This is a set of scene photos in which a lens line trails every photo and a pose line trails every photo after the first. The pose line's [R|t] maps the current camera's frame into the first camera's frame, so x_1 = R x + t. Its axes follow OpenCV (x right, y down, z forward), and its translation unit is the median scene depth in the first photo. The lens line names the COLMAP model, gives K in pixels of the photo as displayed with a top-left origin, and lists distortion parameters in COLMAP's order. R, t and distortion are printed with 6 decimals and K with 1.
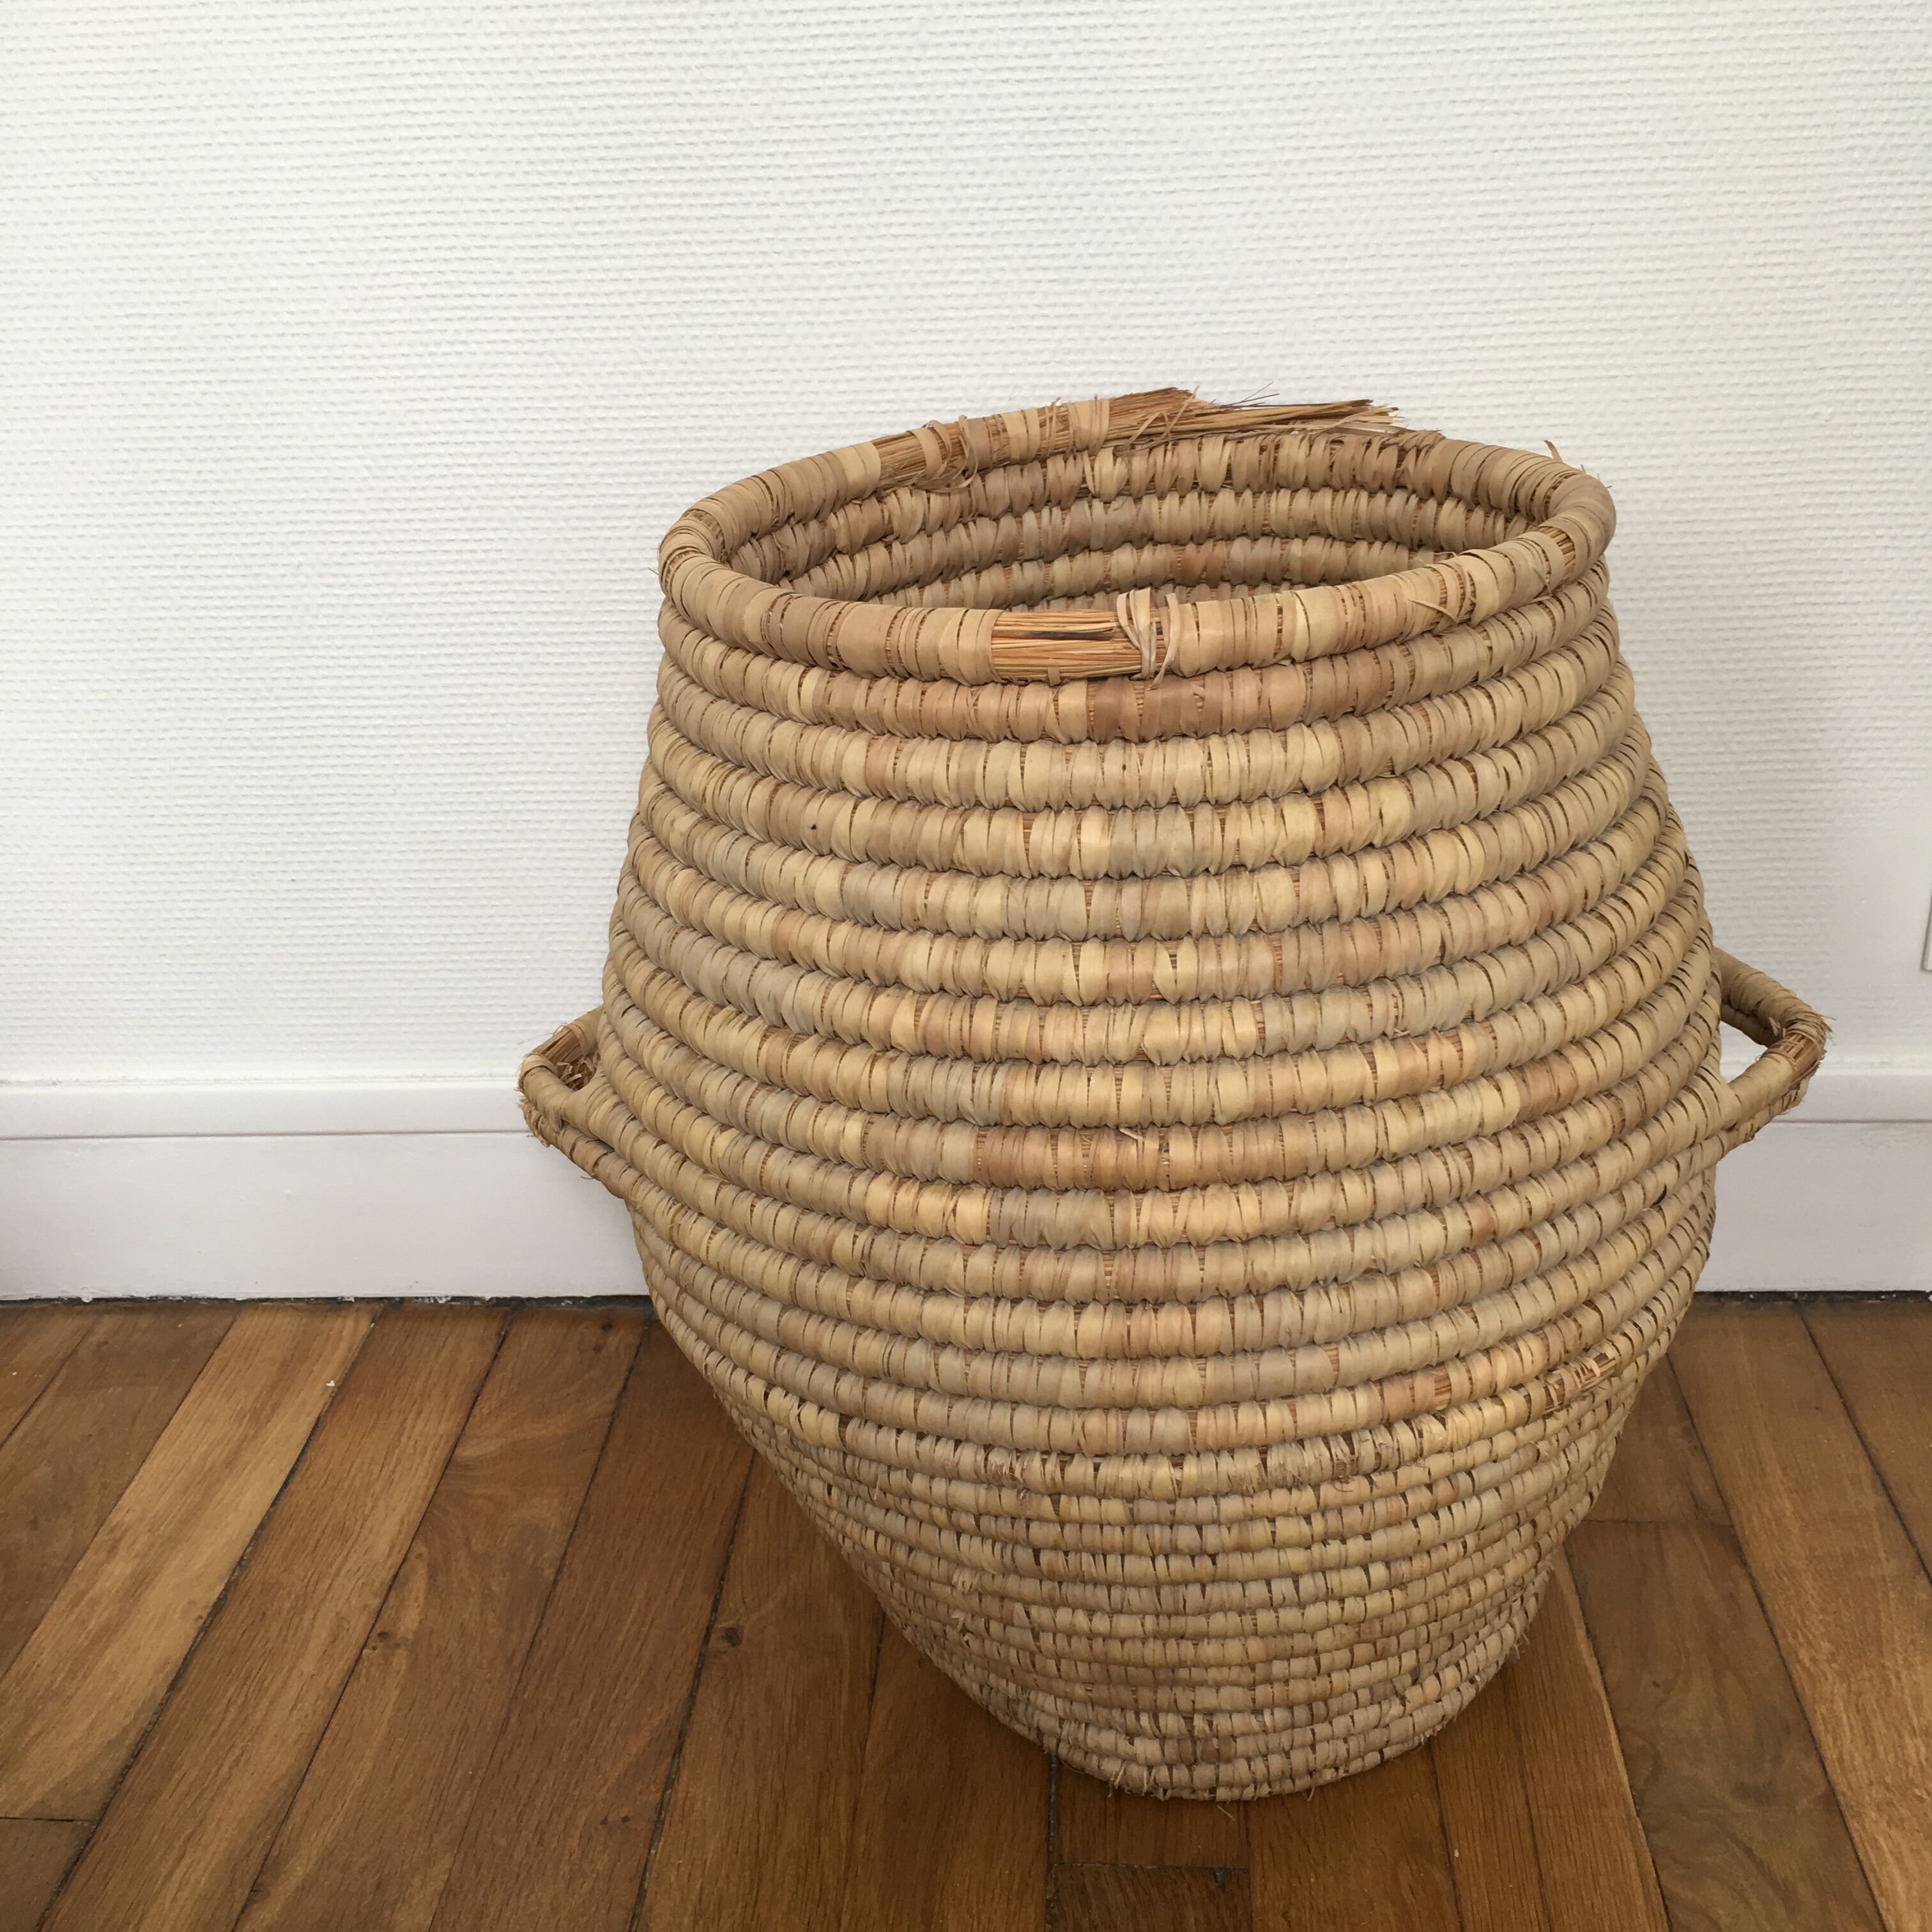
lens RADIAL K [[2215.2, 0, 966.0], [0, 2215.2, 966.0], [0, 0, 1]] dist [0.057932, -0.052868]
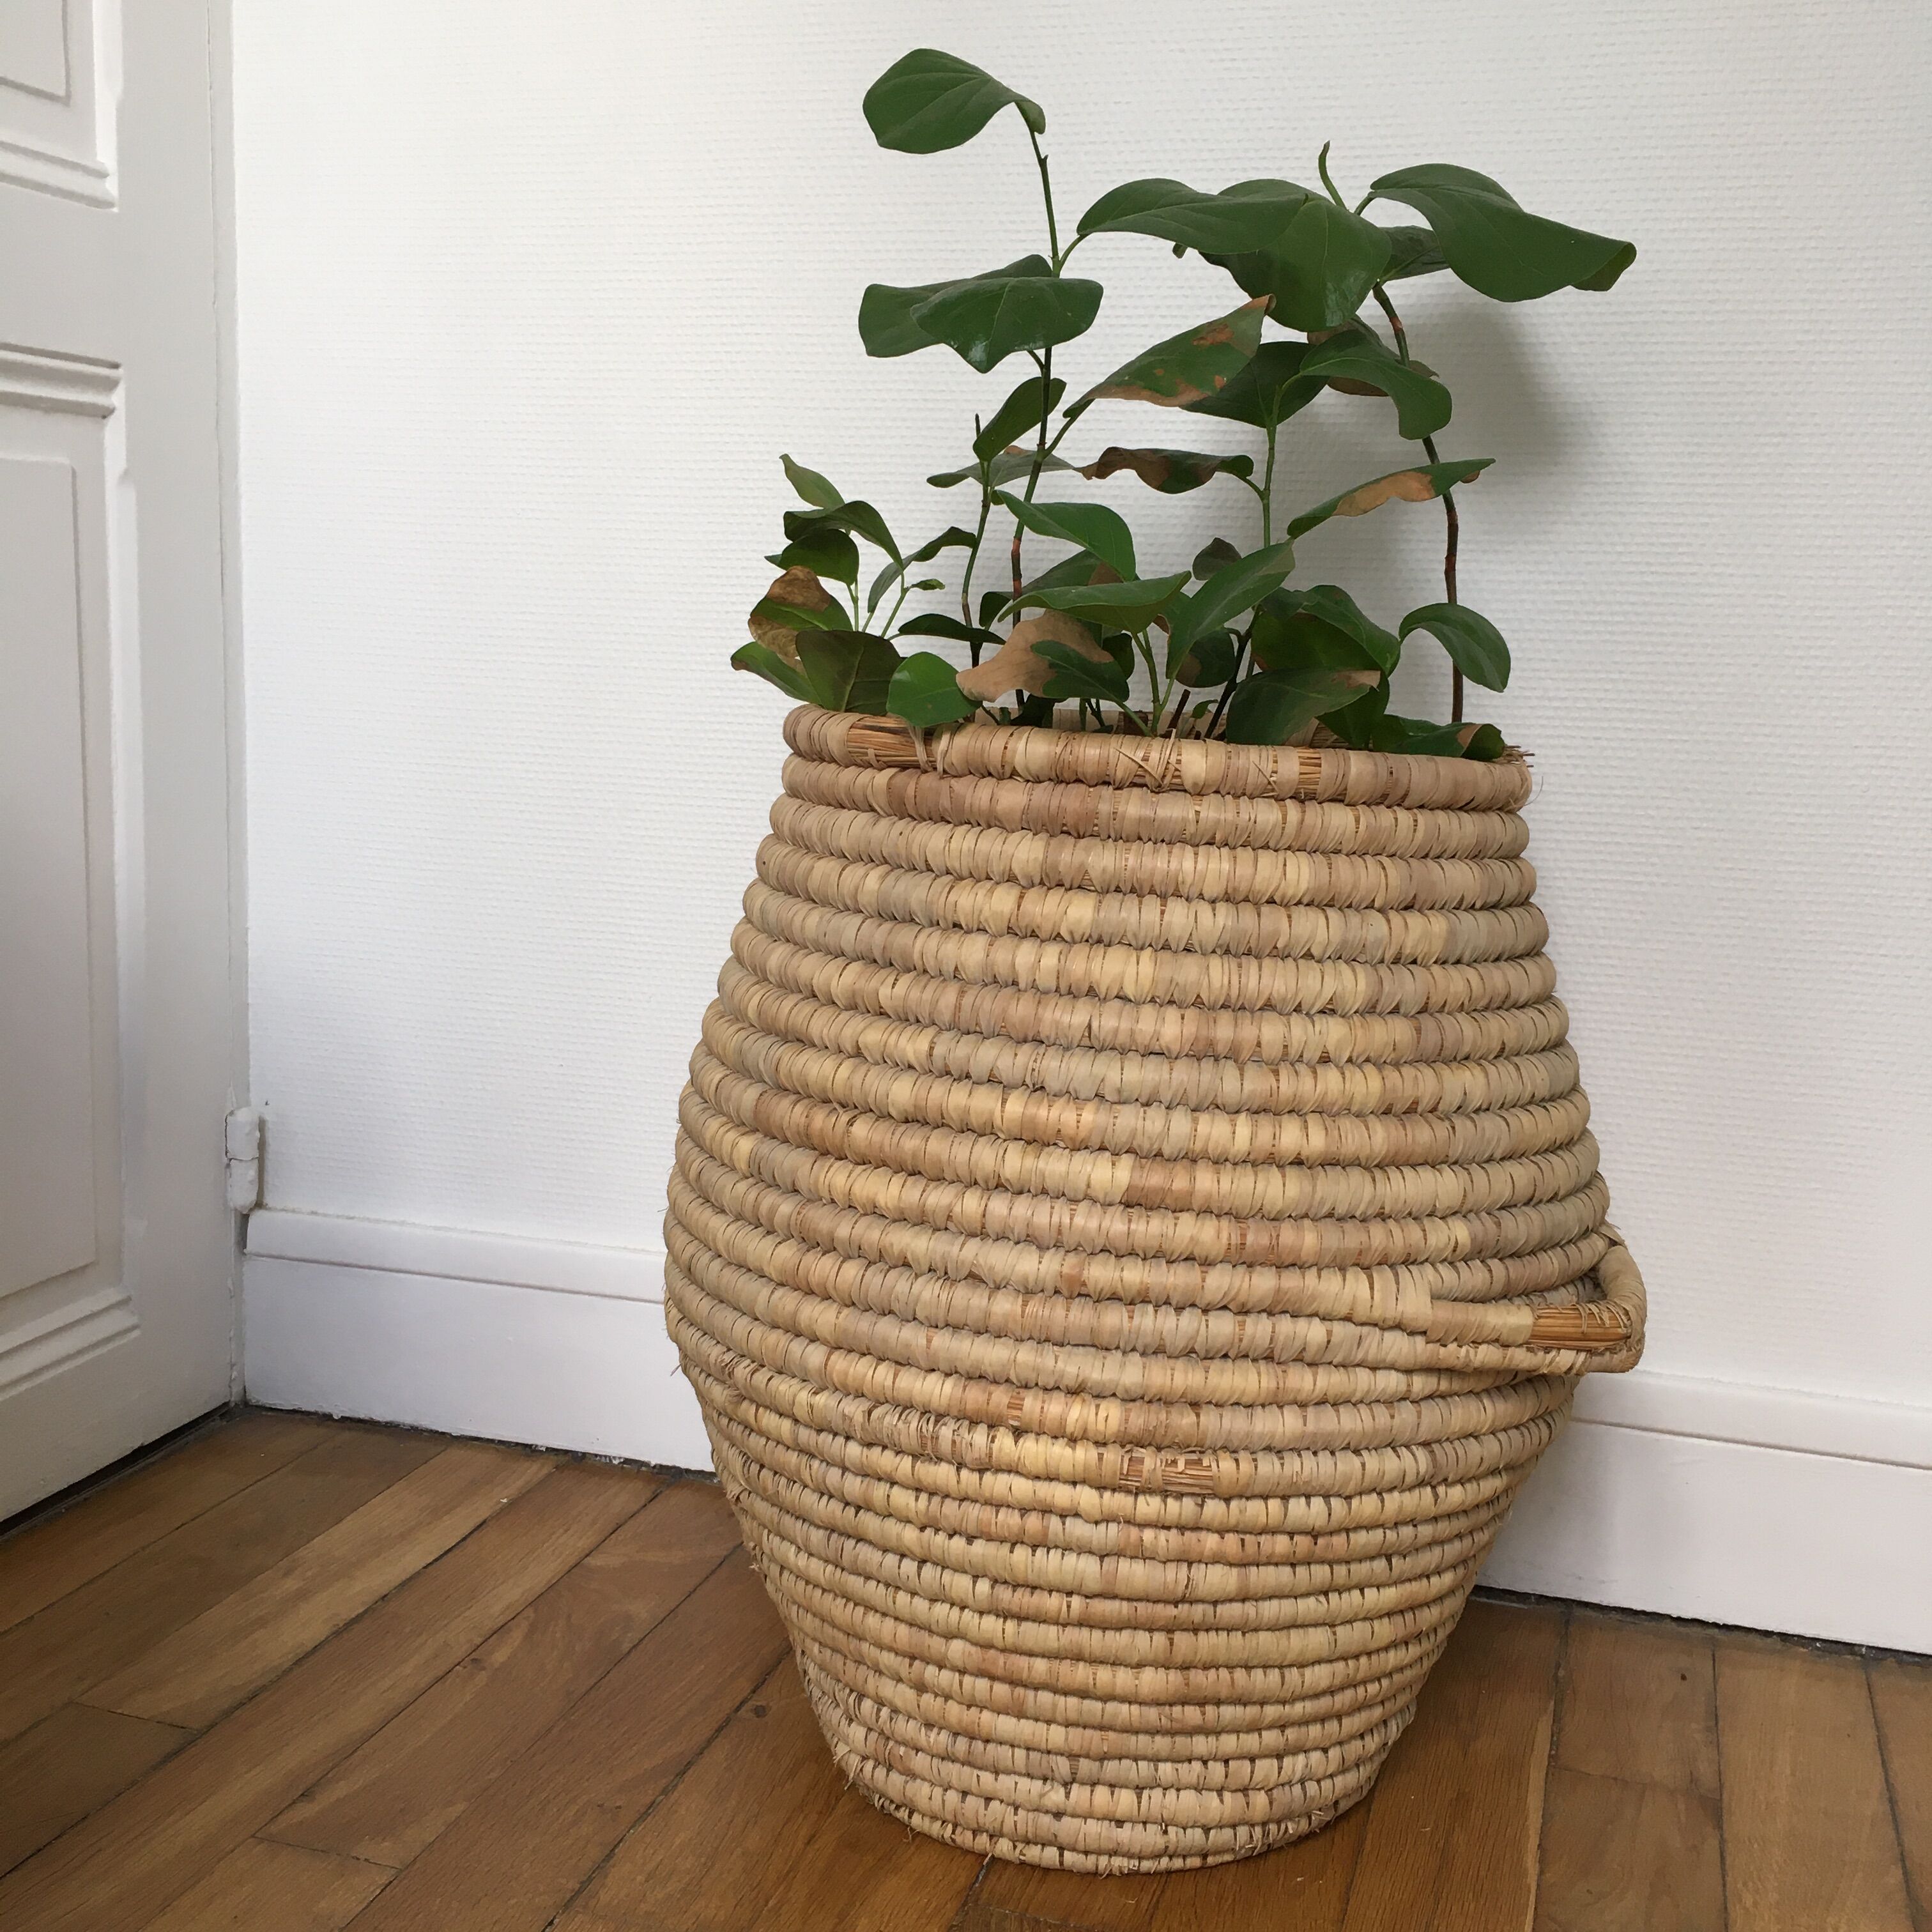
lens RADIAL K [[2215.2, 0, 966.0], [0, 2215.2, 966.0], [0, 0, 1]] dist [0.057932, -0.052868]
pose [[0.797689, 0.203485, -0.567703, 0.790616], [-0.344829, 0.926187, -0.152546, 0.157281], [0.494759, 0.317445, 0.808976, -0.038399]]
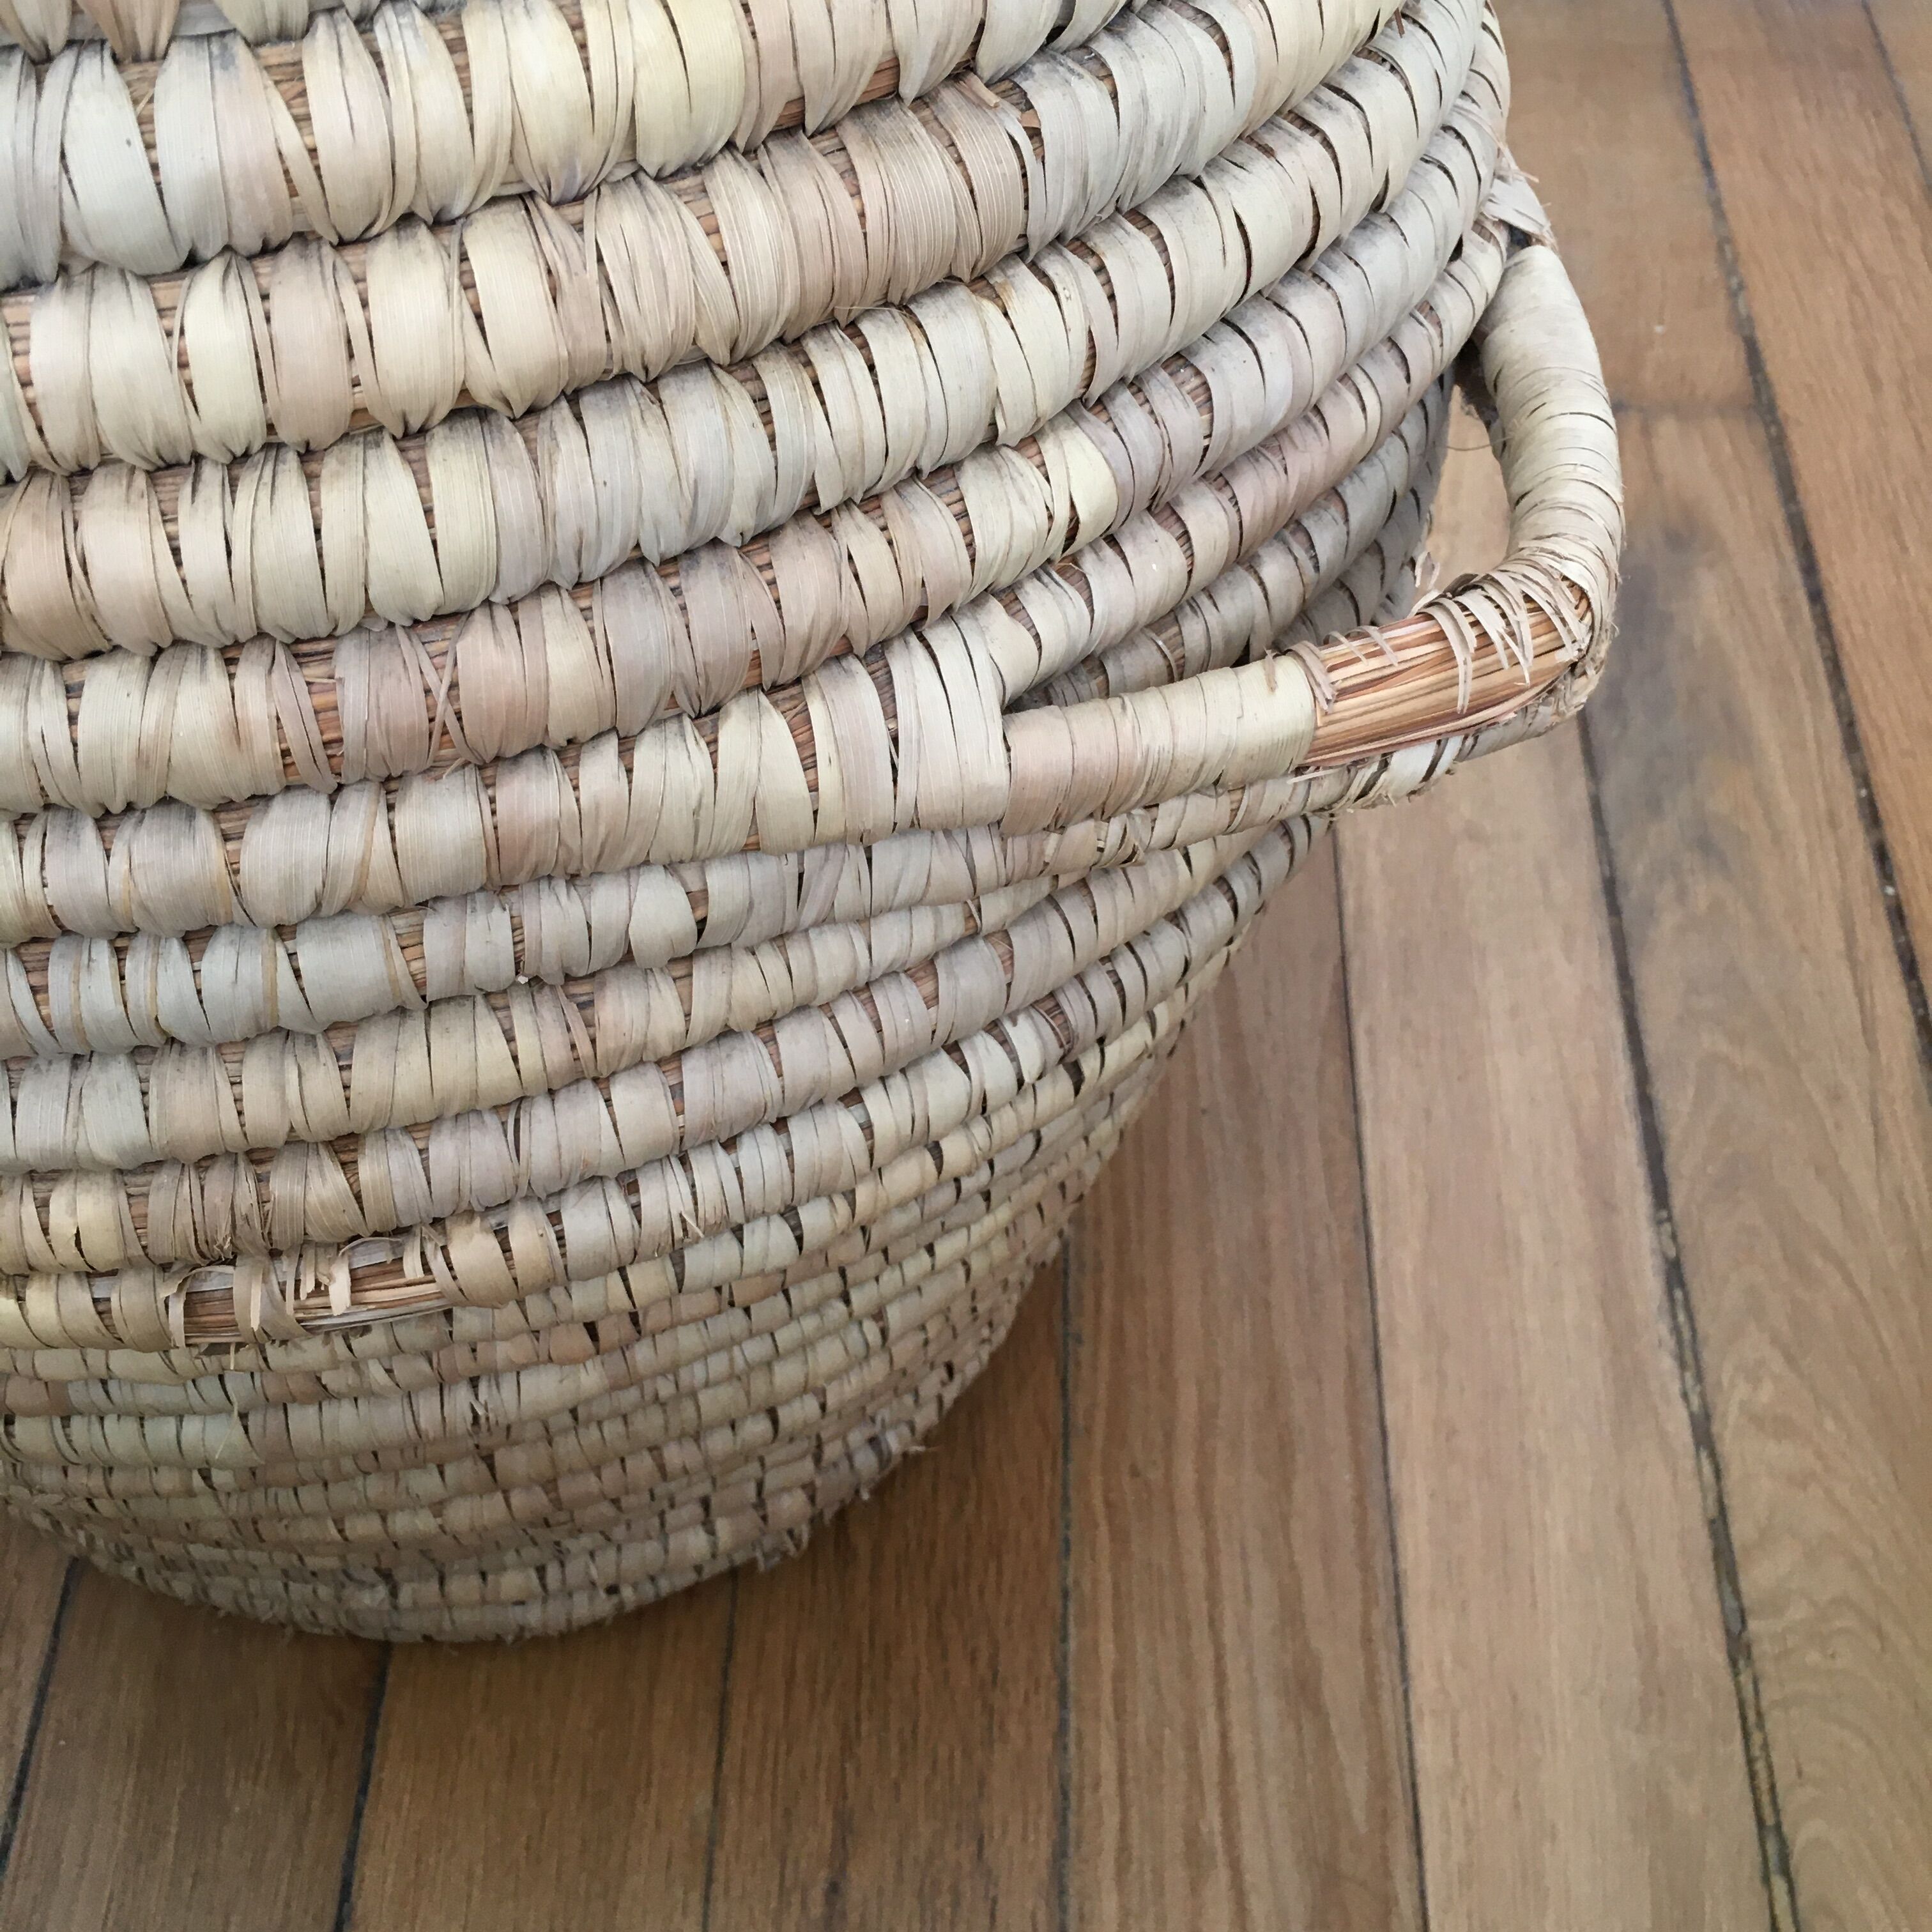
lens RADIAL K [[2215.2, 0, 966.0], [0, 2215.2, 966.0], [0, 0, 1]] dist [0.057932, -0.052868]
pose [[0.885377, 0.366966, -0.285384, 0.478523], [-0.219499, 0.871155, 0.439215, -0.065596], [0.409790, -0.326229, 0.851849, 0.737298]]
